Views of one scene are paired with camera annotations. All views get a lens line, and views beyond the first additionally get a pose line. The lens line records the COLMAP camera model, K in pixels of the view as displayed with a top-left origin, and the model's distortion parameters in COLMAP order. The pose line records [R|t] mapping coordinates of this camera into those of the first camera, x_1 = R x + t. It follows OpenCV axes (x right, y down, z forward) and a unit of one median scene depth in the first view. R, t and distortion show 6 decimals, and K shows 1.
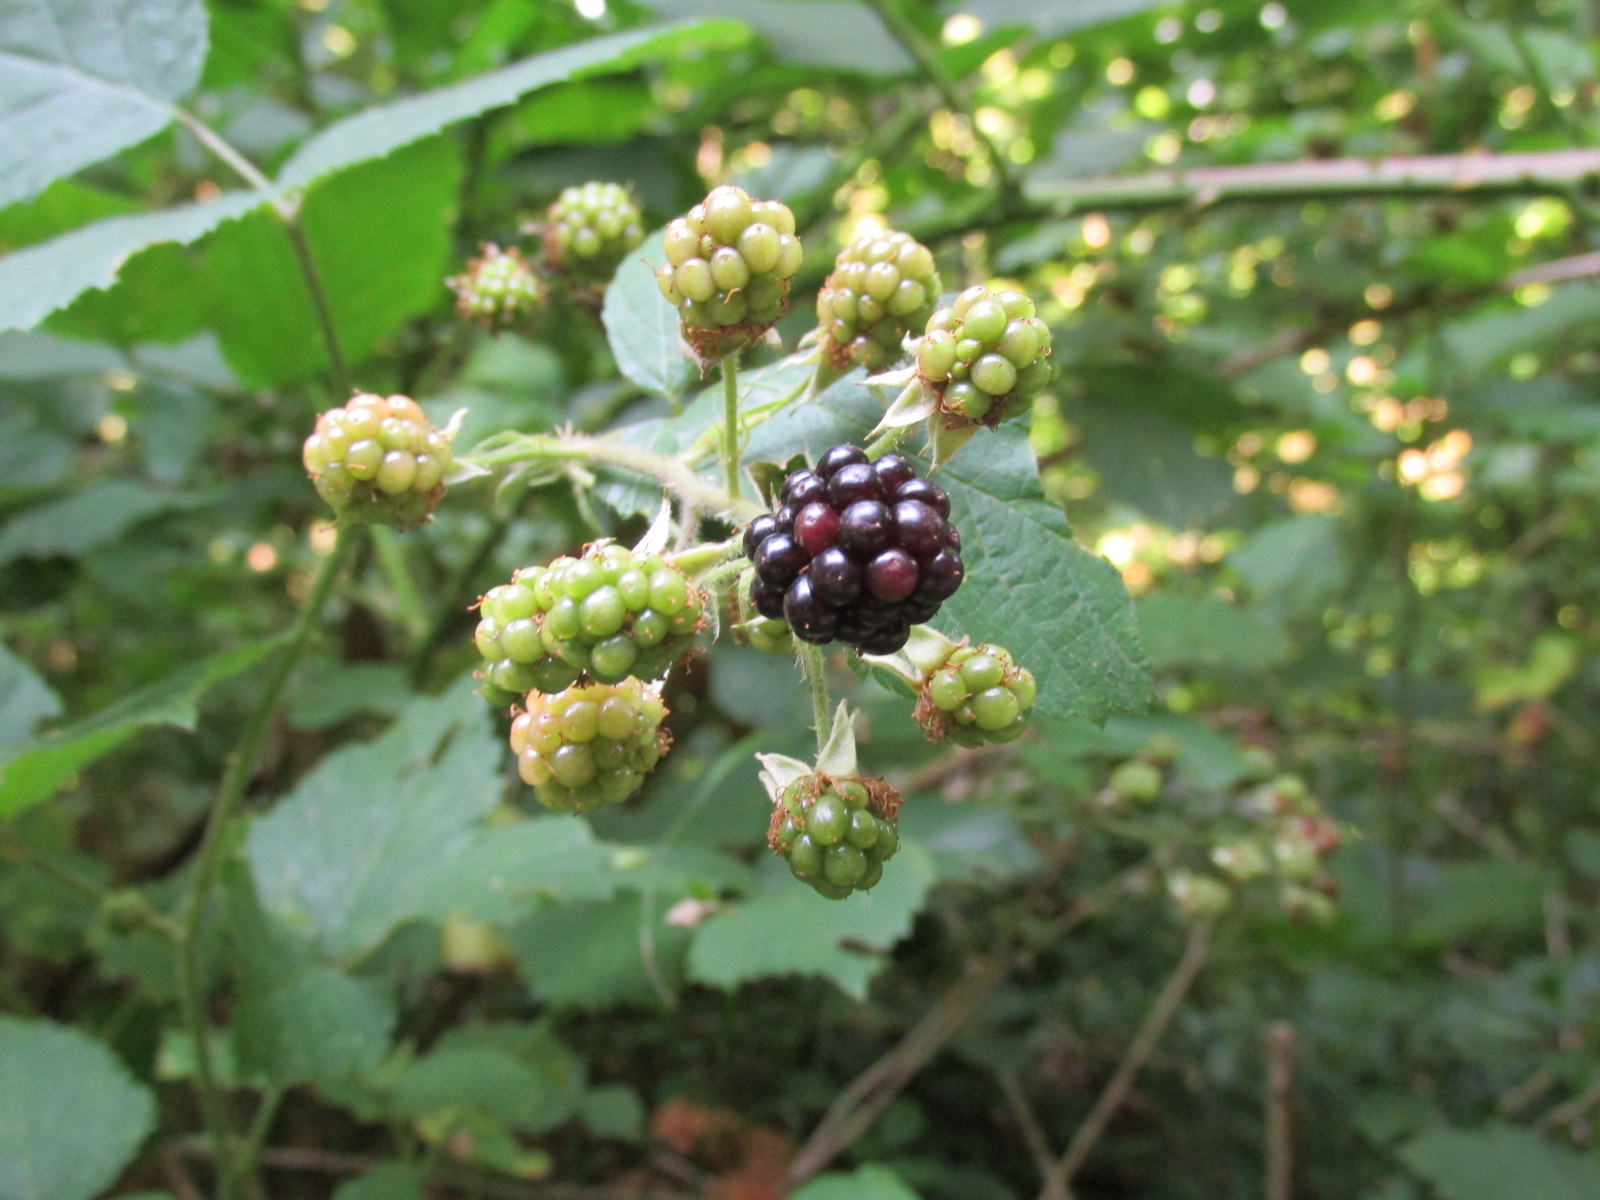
lens RADIAL K [[1566.2, 0, 808.2], [0, 1566.2, 611.3], [0, 0, 1]] dist [-0.063930, 0.000000]
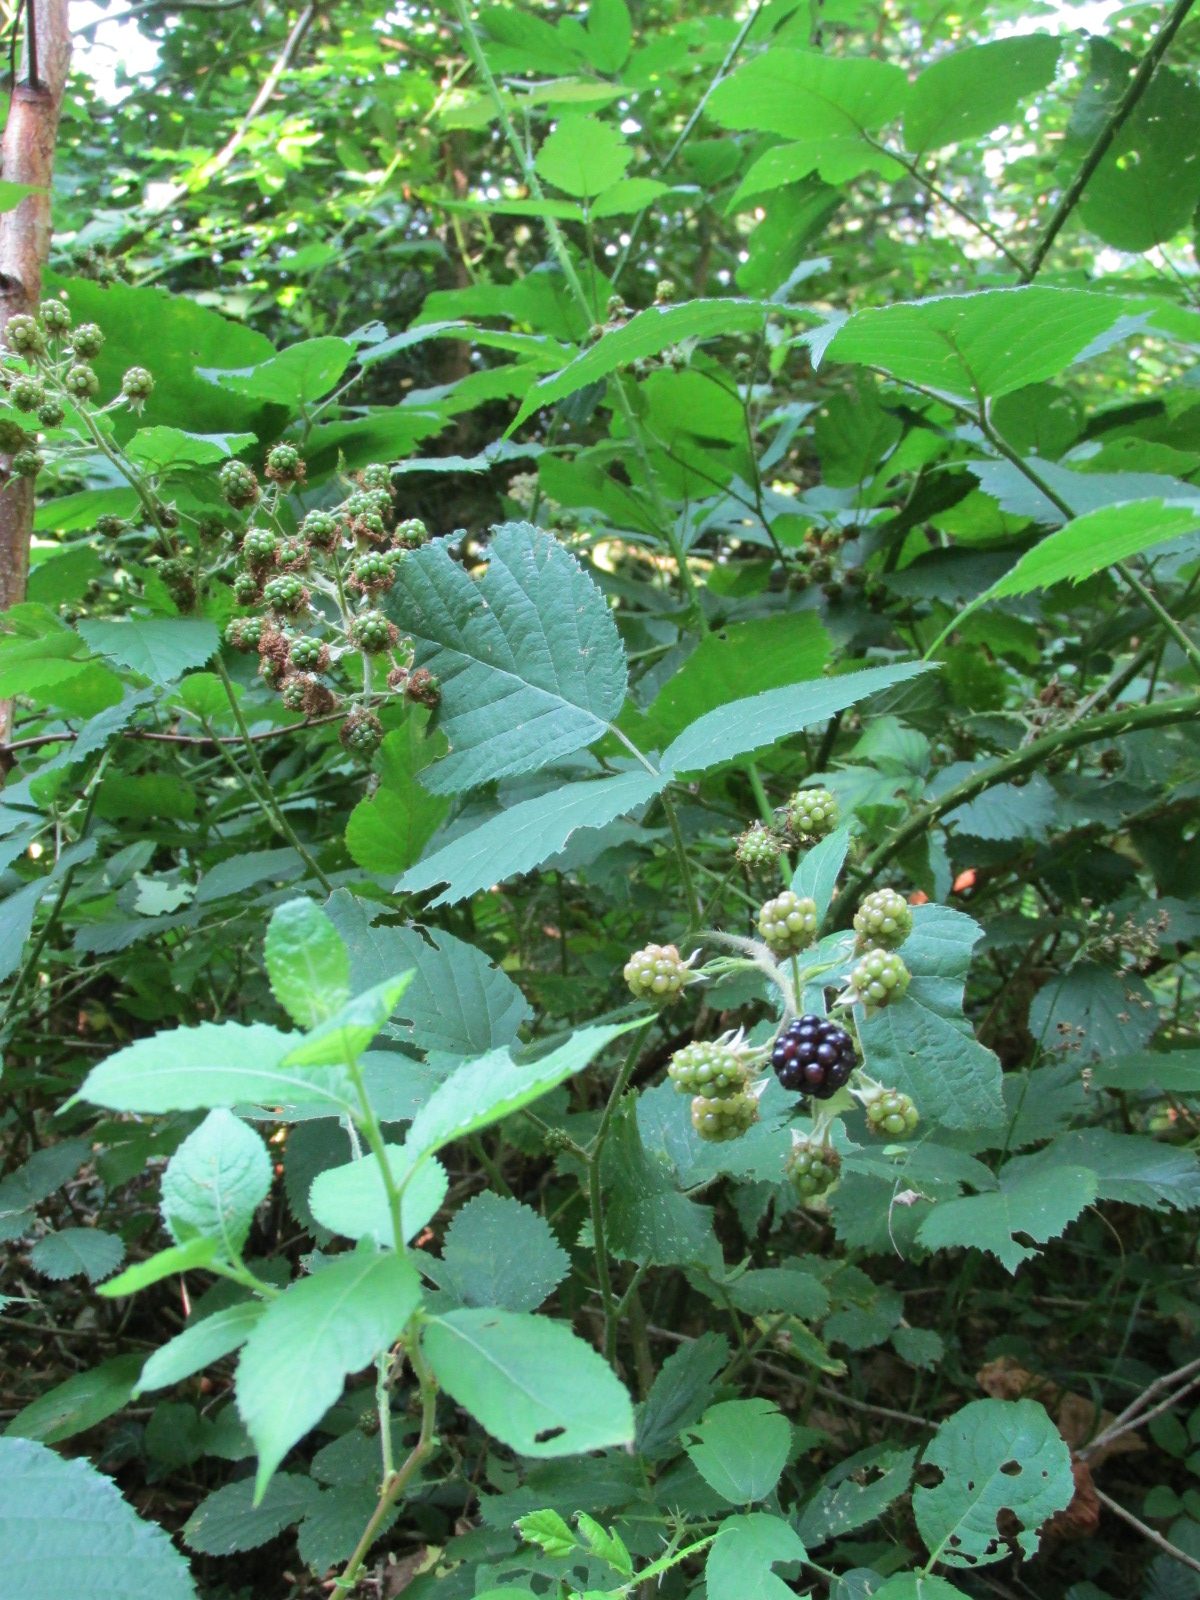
lens RADIAL K [[1566.2, 0, 601.8], [0, 1566.2, 794.9], [0, 0, 1]] dist [-0.063930, 0.000000]
pose [[0.906127, 0.064750, -0.418021, 0.618428], [-0.082657, 0.996268, -0.024854, -0.305706], [0.414851, 0.057073, 0.908098, -1.180770]]
